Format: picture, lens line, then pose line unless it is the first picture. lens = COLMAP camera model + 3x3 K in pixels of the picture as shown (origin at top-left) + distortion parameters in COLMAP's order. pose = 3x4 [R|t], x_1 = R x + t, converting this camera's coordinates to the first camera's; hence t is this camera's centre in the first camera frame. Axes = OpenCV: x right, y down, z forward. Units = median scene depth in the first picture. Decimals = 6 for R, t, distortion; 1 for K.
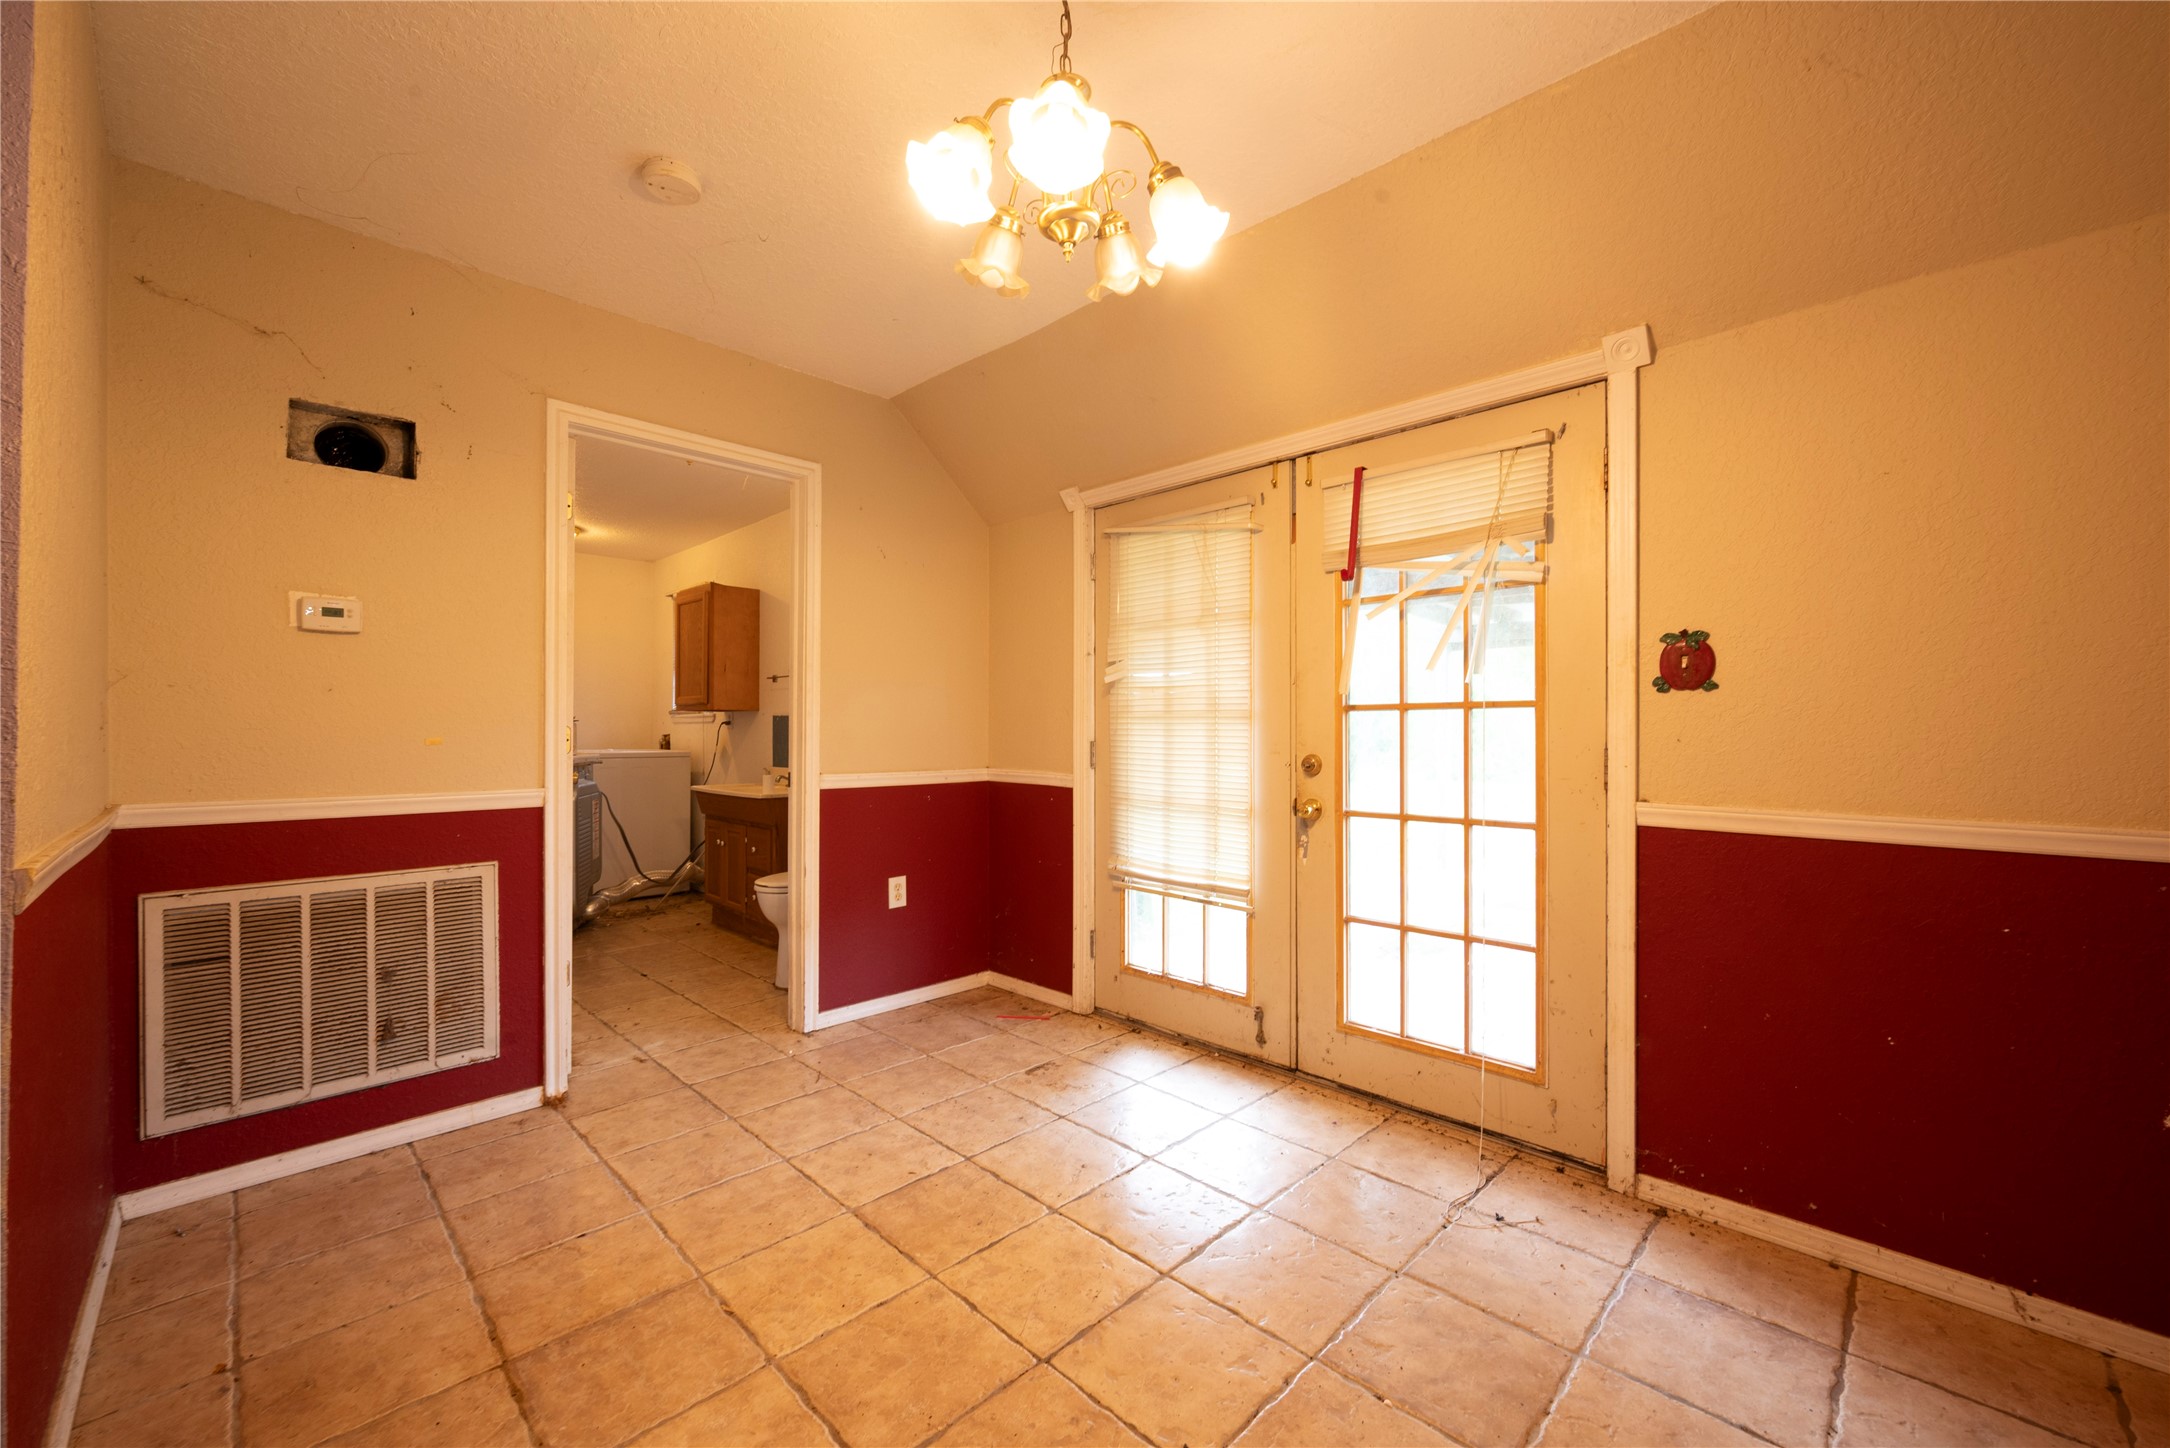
lens RADIAL K [[853.0, 0, 1095.8], [0, 853.0, 729.4], [0, 0, 1]] dist [-0.000668, 0.000129]
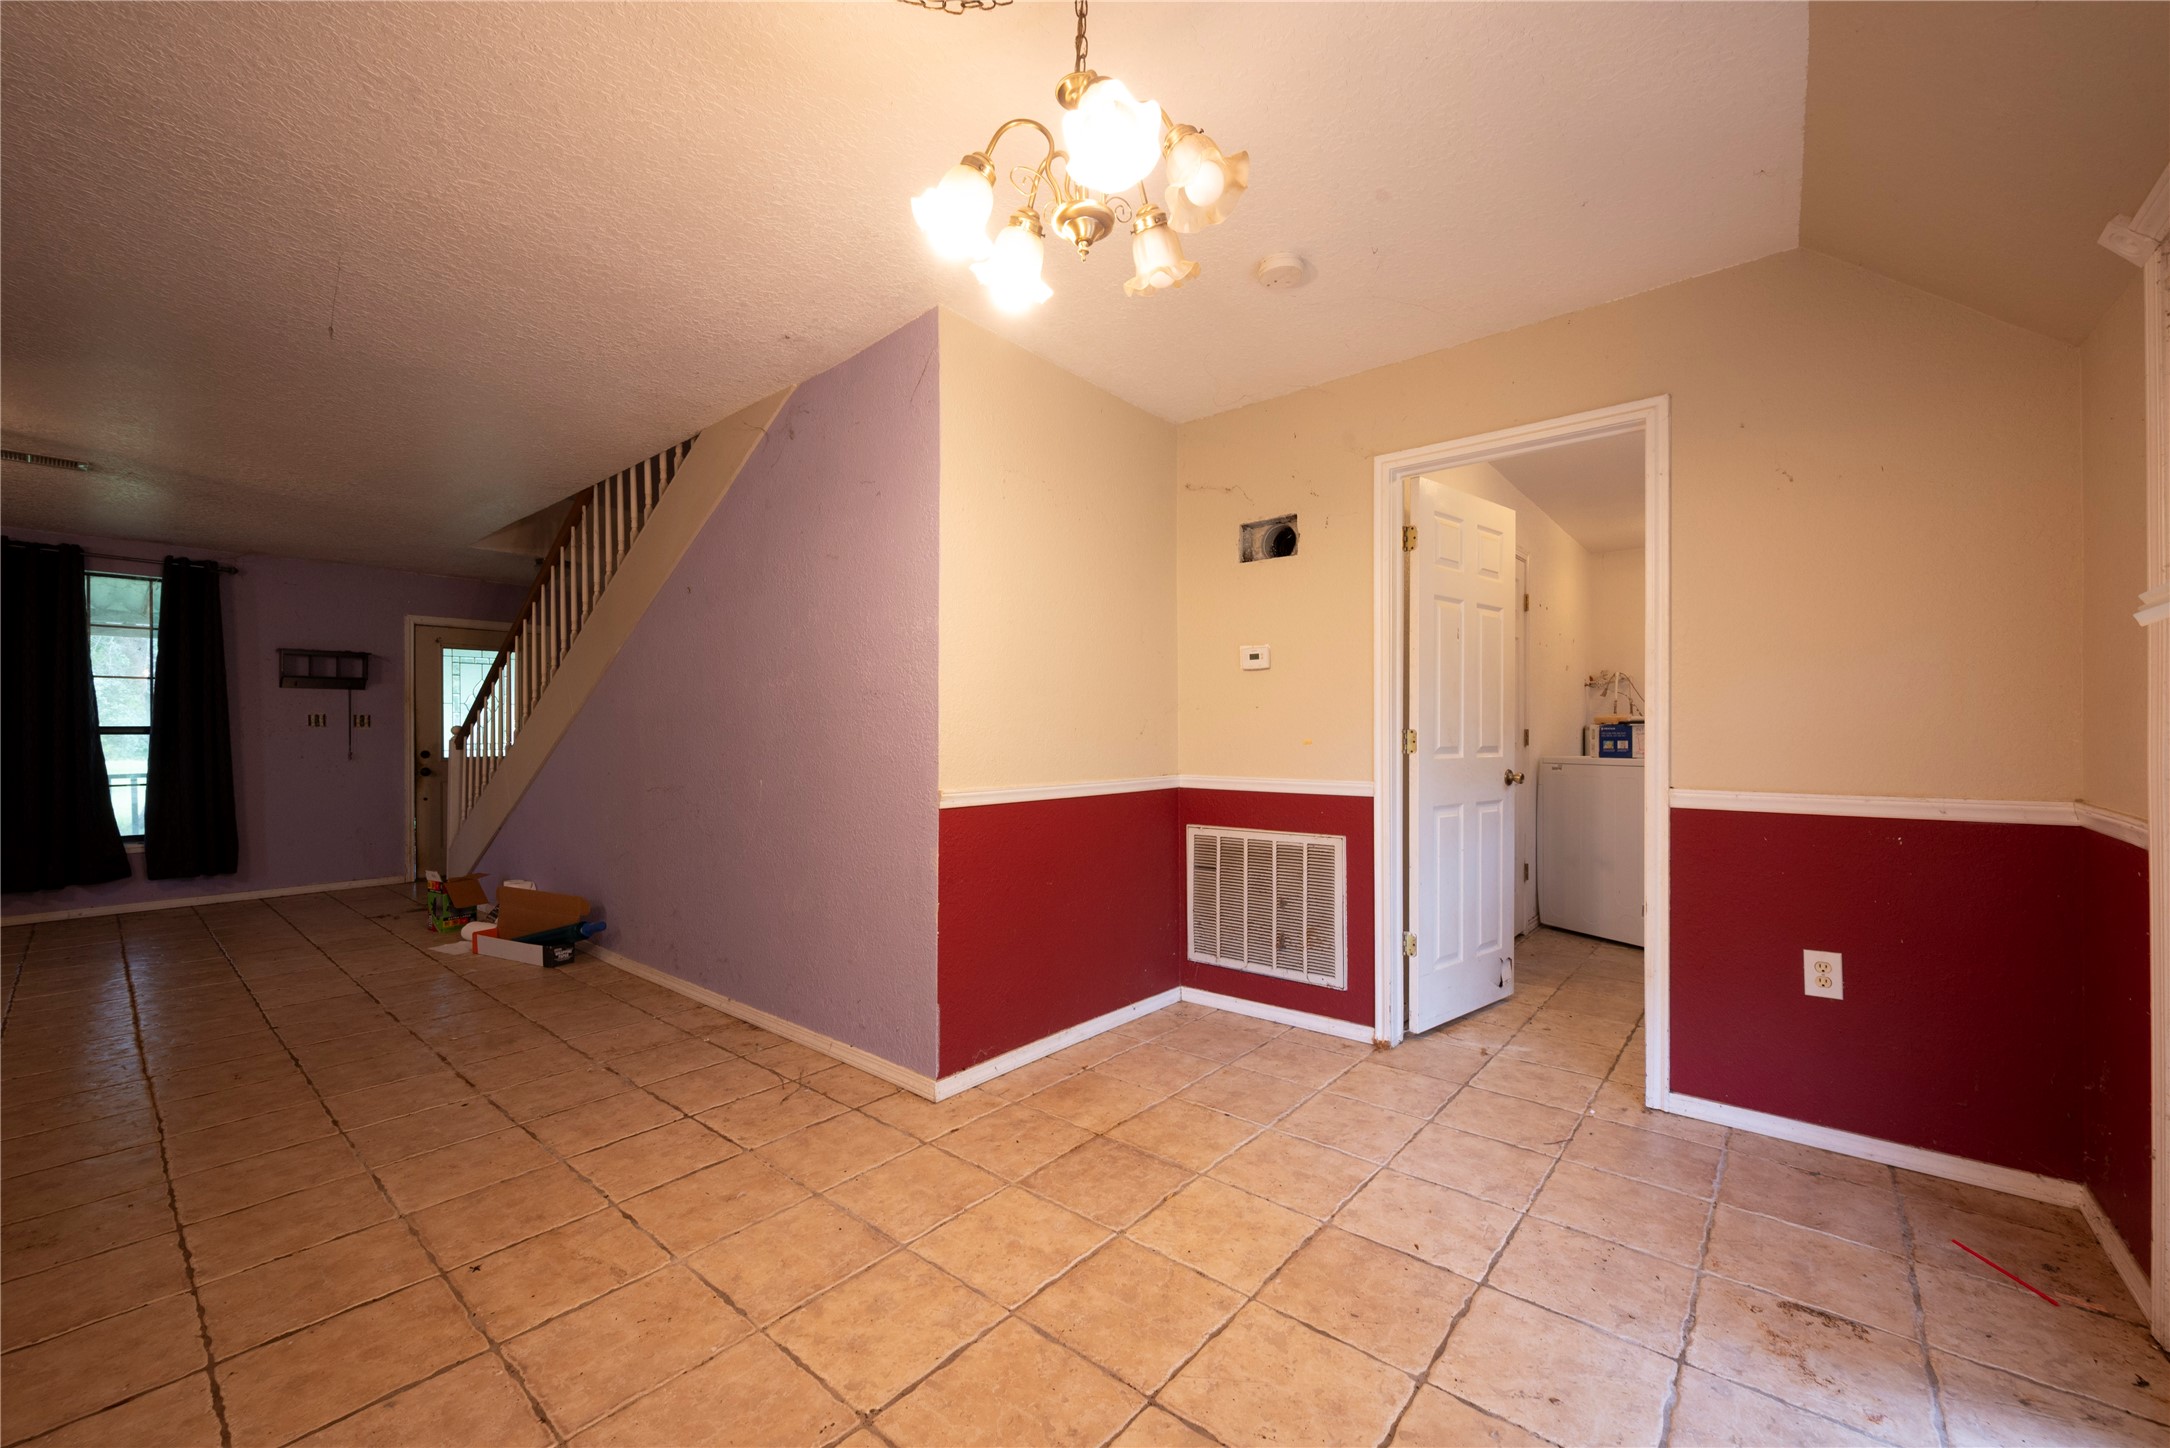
lens RADIAL K [[853.0, 0, 1095.8], [0, 853.0, 729.4], [0, 0, 1]] dist [-0.000668, 0.000129]
pose [[0.079463, -0.004911, -0.996826, 0.588231], [0.005078, 0.999977, -0.004521, -0.000876], [0.996825, -0.004703, 0.079486, 0.577542]]
